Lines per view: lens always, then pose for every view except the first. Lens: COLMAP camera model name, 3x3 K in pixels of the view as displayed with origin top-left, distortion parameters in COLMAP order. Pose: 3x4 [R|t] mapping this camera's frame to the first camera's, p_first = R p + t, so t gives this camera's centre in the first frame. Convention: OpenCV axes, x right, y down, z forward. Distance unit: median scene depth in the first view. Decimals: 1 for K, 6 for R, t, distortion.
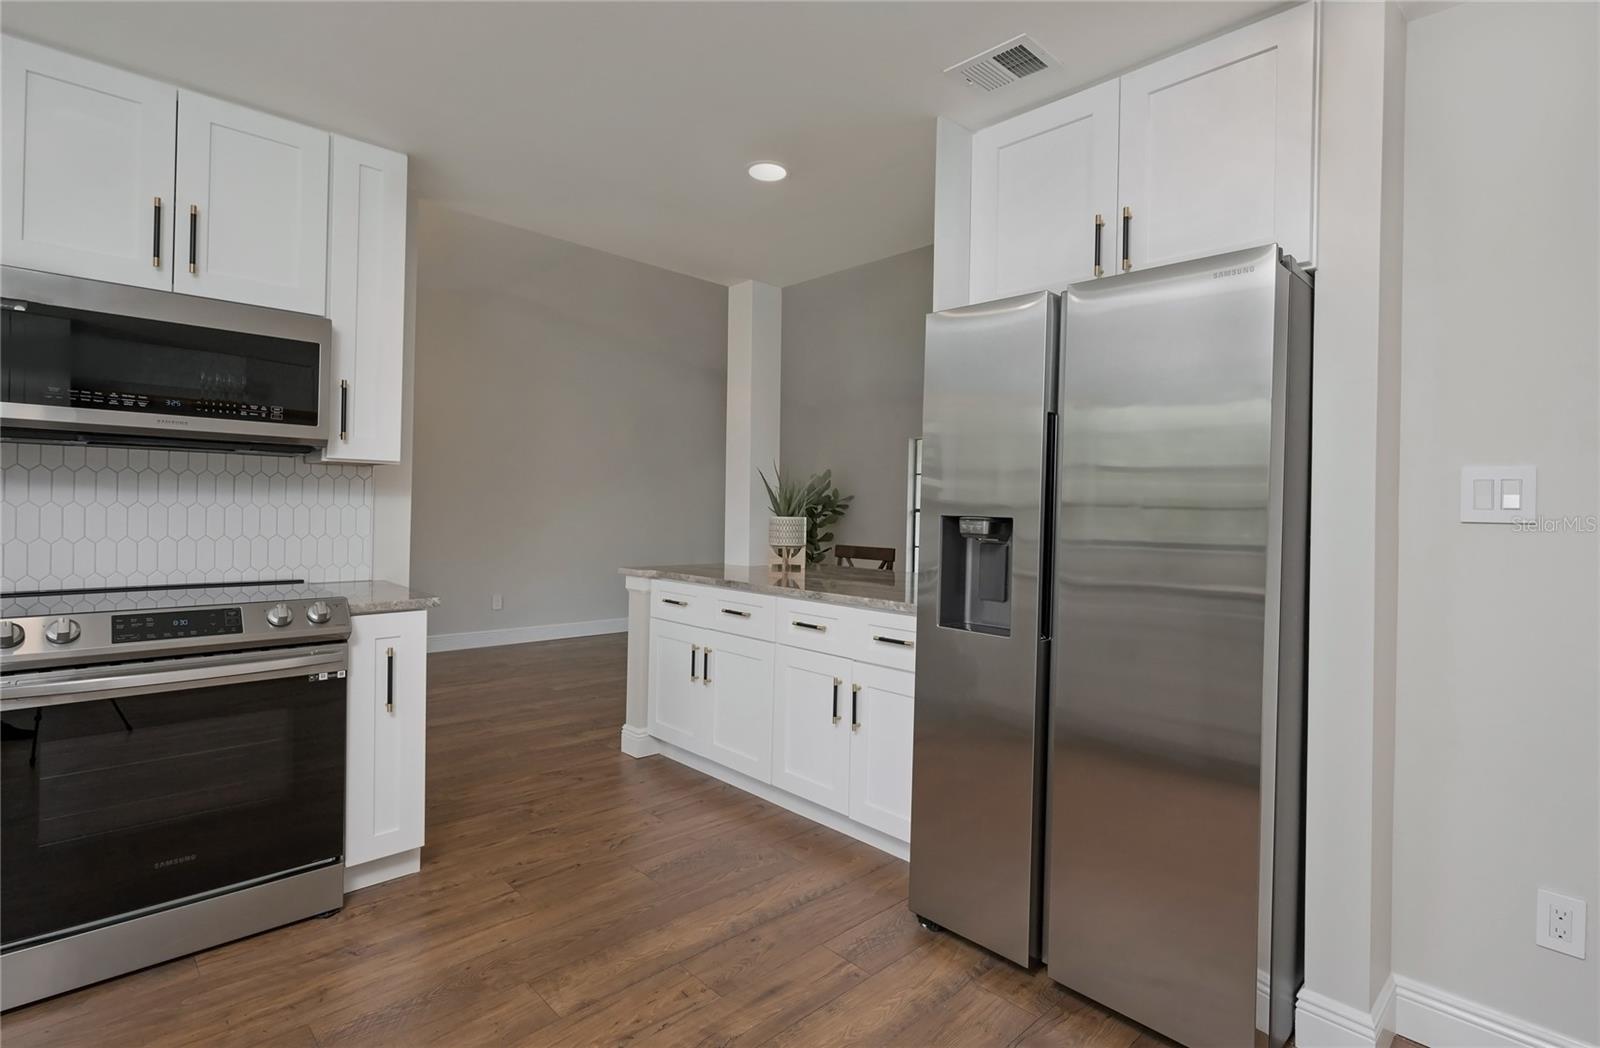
lens RADIAL K [[756.2, 0, 828.7], [0, 756.2, 504.4], [0, 0, 1]] dist [-0.006082, -0.000310]
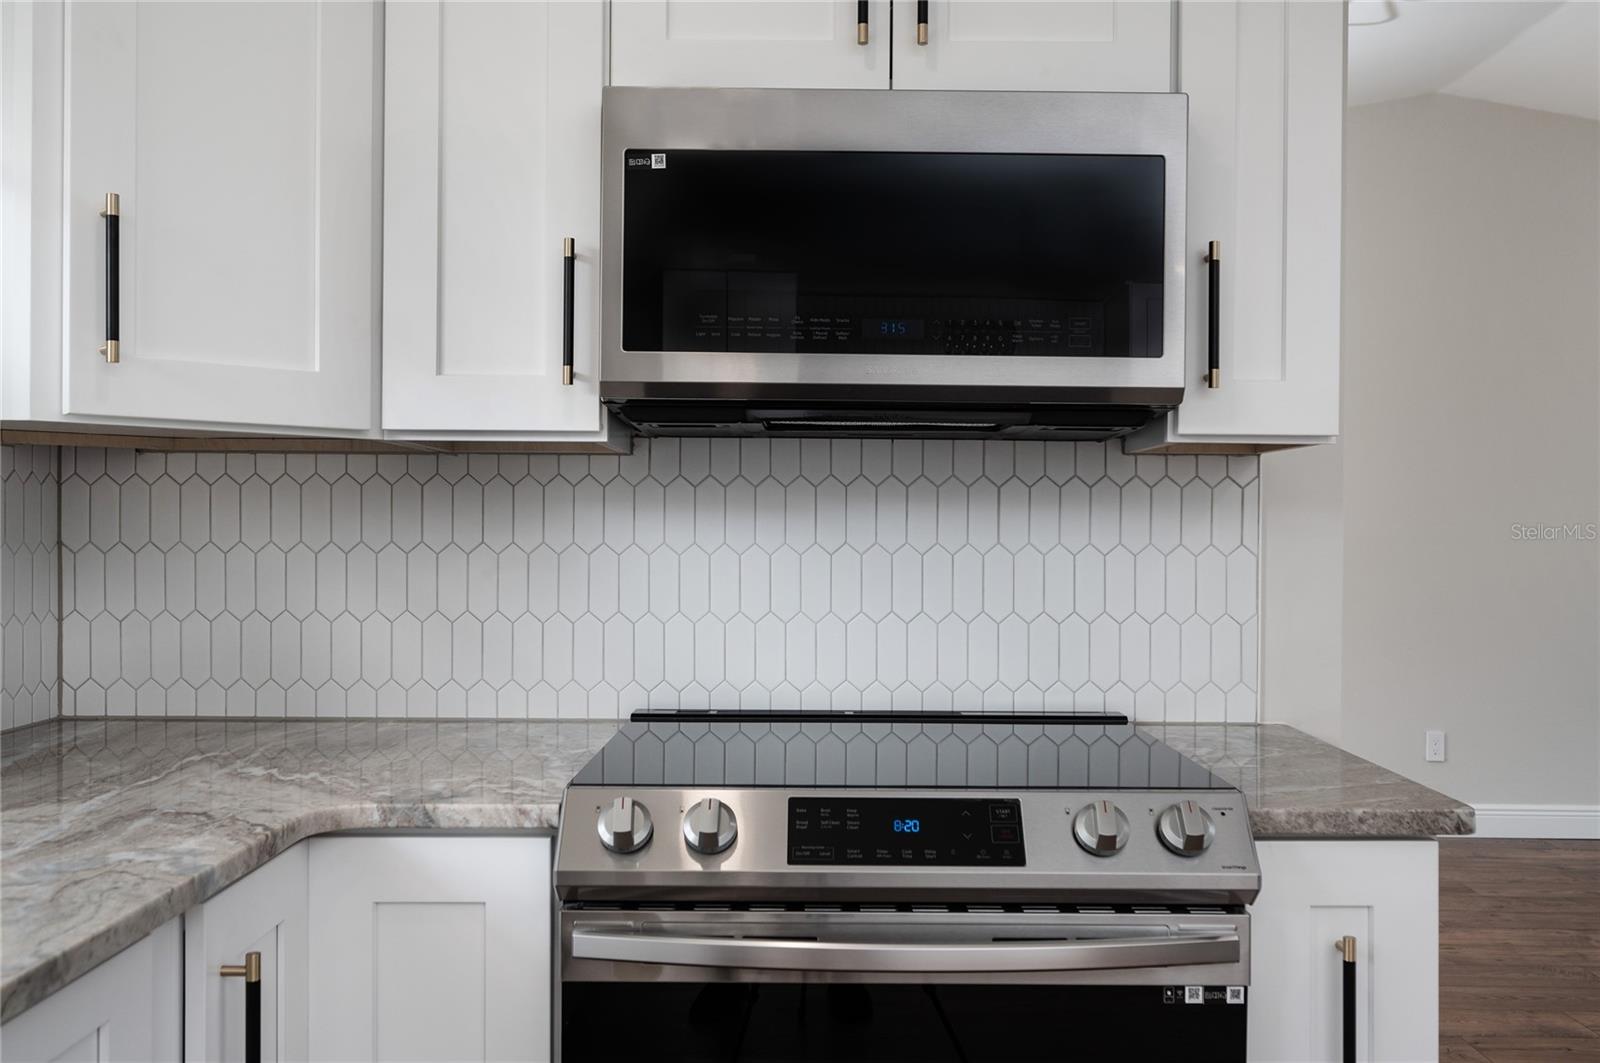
lens RADIAL K [[1356.6, 0, 803.3], [0, 1356.6, 529.5], [0, 0, 1]] dist [-0.017007, 0.012957]
pose [[0.693545, -0.015005, -0.720257, -0.299068], [0.009724, 0.999887, -0.011467, -0.002841], [0.720347, 0.000949, 0.693613, 0.366831]]
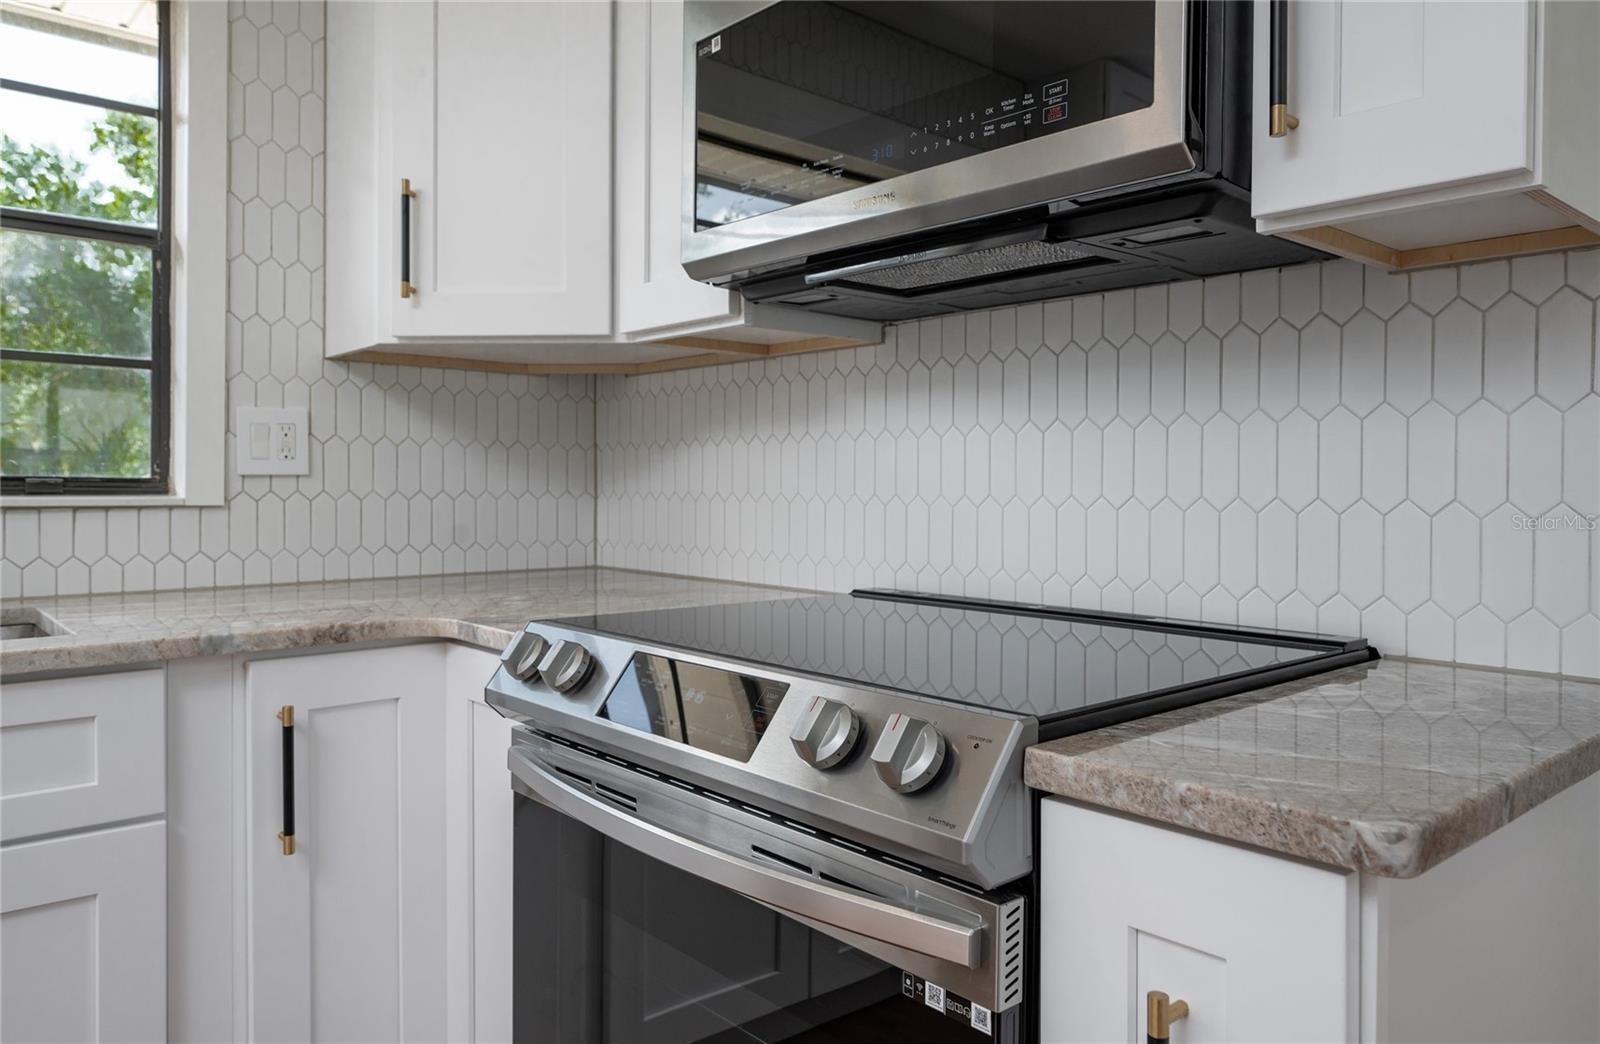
lens RADIAL K [[1091.1, 0, 790.2], [0, 1091.1, 492.4], [0, 0, 1]] dist [-0.012738, -0.000432]
pose [[-0.079260, -0.012576, -0.996775, -0.270634], [-0.005590, 0.999910, -0.012171, 0.052543], [0.996838, 0.004608, -0.079324, 0.949420]]
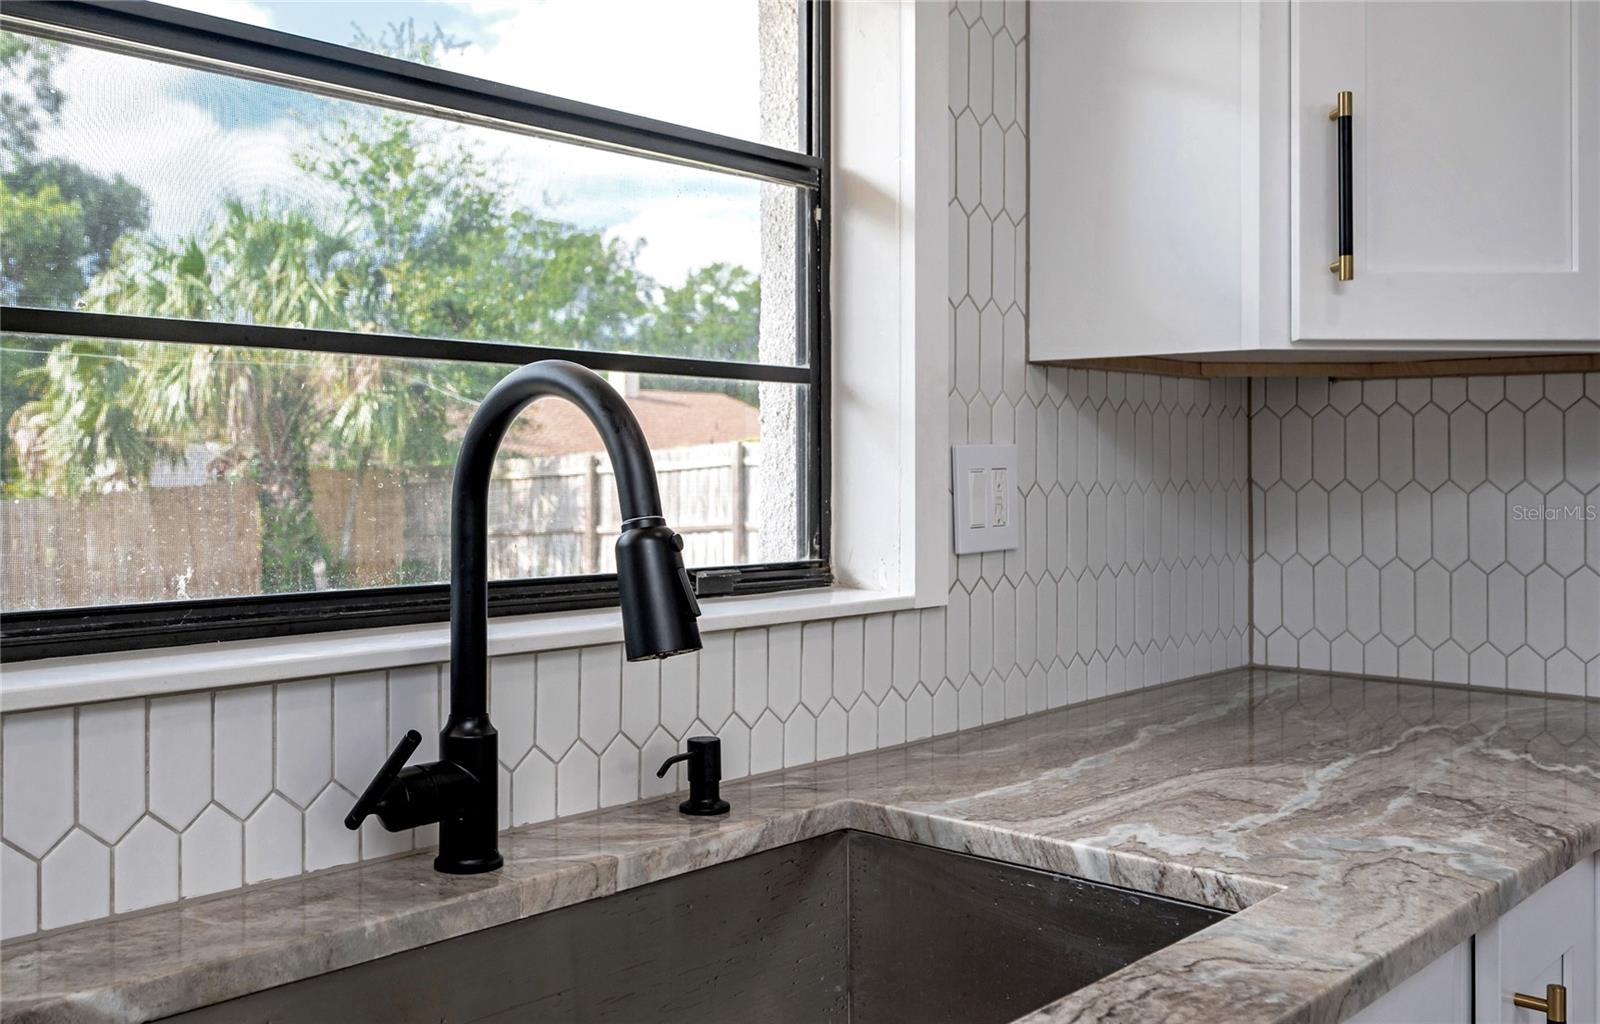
lens RADIAL K [[1501.7, 0, 792.1], [0, 1501.7, 453.6], [0, 0, 1]] dist [-0.013068, 0.000000]
pose [[0.024031, -0.023025, -0.999446, -0.361914], [0.000674, 0.999735, -0.023016, -0.004356], [0.999711, -0.000120, 0.024040, 0.320242]]
